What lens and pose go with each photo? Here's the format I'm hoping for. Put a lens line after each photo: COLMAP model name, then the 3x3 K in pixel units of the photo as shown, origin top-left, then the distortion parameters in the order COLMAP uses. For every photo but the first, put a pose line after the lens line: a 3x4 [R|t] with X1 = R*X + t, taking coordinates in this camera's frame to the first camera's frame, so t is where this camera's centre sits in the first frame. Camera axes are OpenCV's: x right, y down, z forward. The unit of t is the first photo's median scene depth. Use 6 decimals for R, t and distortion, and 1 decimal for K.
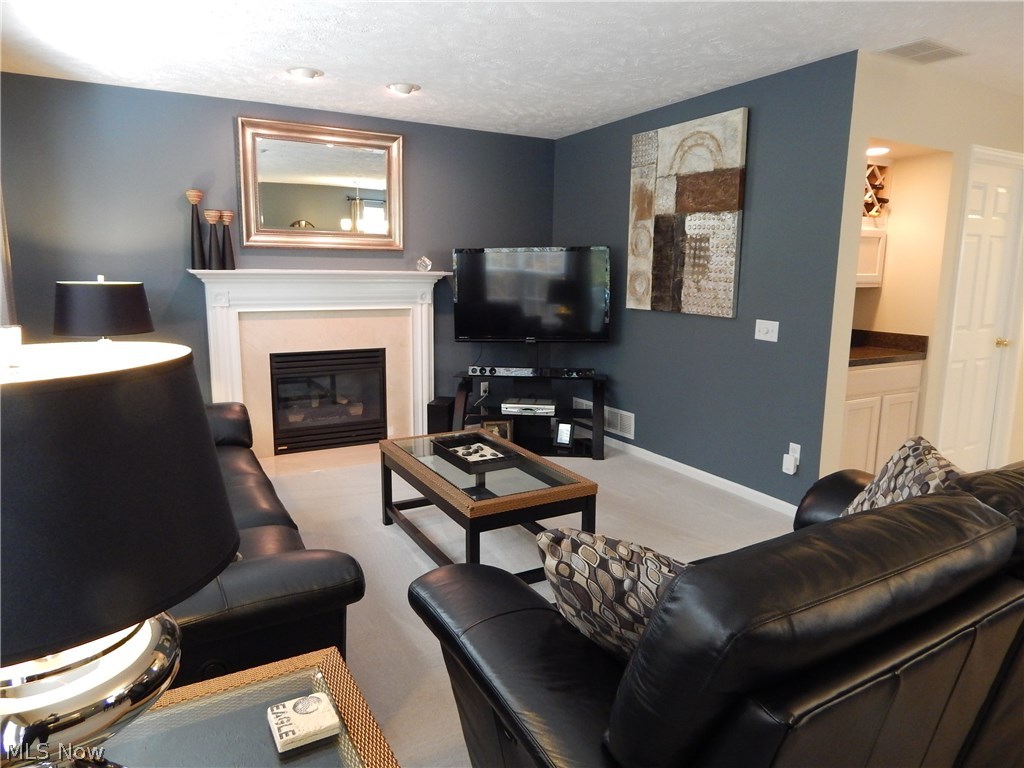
lens RADIAL K [[675.2, 0, 515.8], [0, 675.2, 380.2], [0, 0, 1]] dist [0.004883, -0.007288]
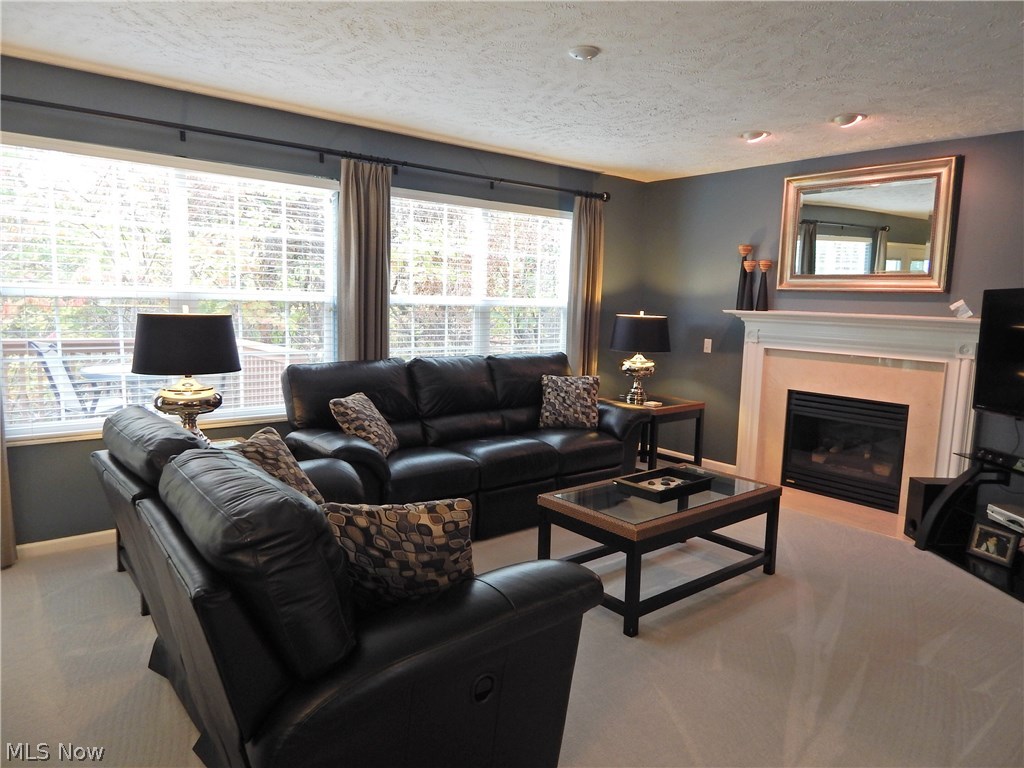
lens RADIAL K [[675.2, 0, 515.8], [0, 675.2, 380.2], [0, 0, 1]] dist [0.004883, -0.007288]
pose [[0.169302, 0.115079, -0.978823, 0.578705], [-0.188114, 0.978674, 0.082525, -0.057563], [0.967445, 0.170159, 0.187339, 0.359741]]
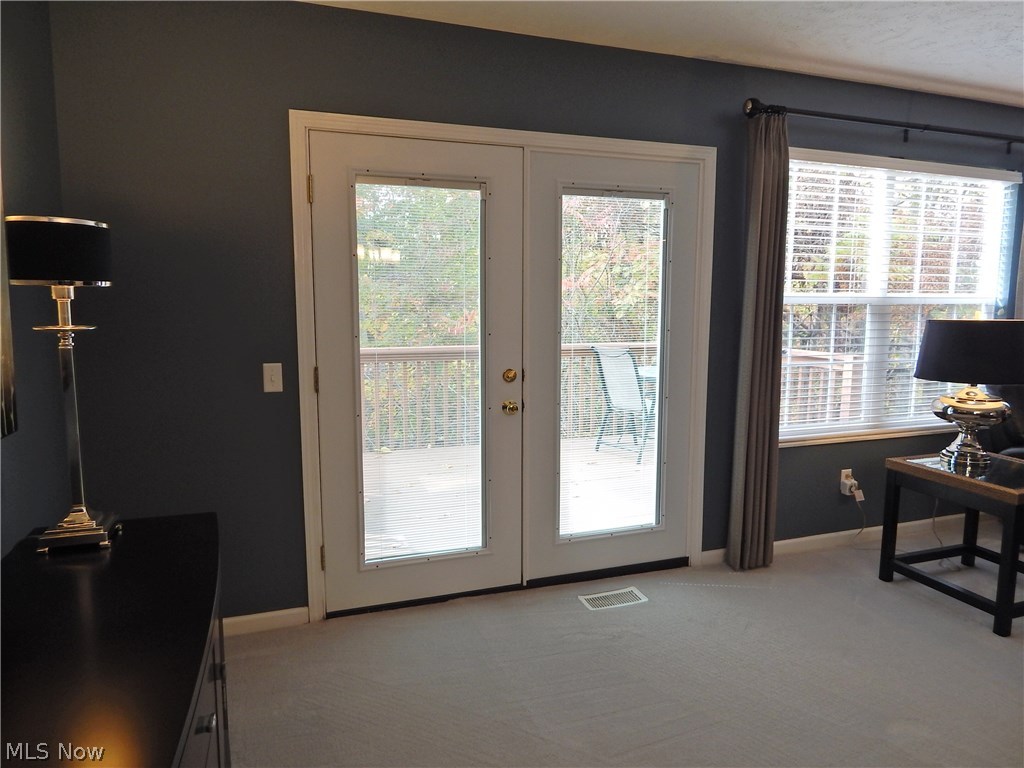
lens RADIAL K [[675.2, 0, 515.8], [0, 675.2, 380.2], [0, 0, 1]] dist [0.004883, -0.007288]
pose [[-0.188646, 0.111953, -0.975643, 0.566972], [-0.165915, 0.975566, 0.144024, 0.029440], [0.967928, 0.189043, -0.165462, -0.134252]]
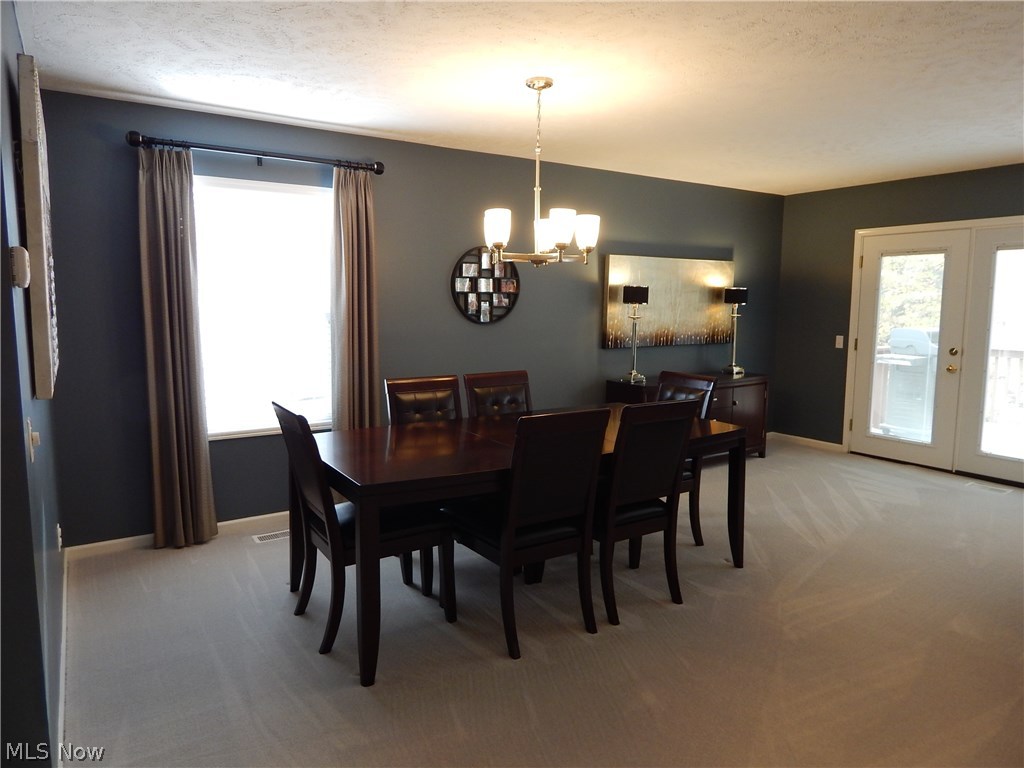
lens RADIAL K [[675.2, 0, 515.8], [0, 675.2, 380.2], [0, 0, 1]] dist [0.004883, -0.007288]
pose [[-0.998229, -0.010196, -0.058616, 0.756331], [-0.026076, 0.960519, 0.276988, -0.127350], [0.053478, 0.278026, -0.959084, 0.780465]]
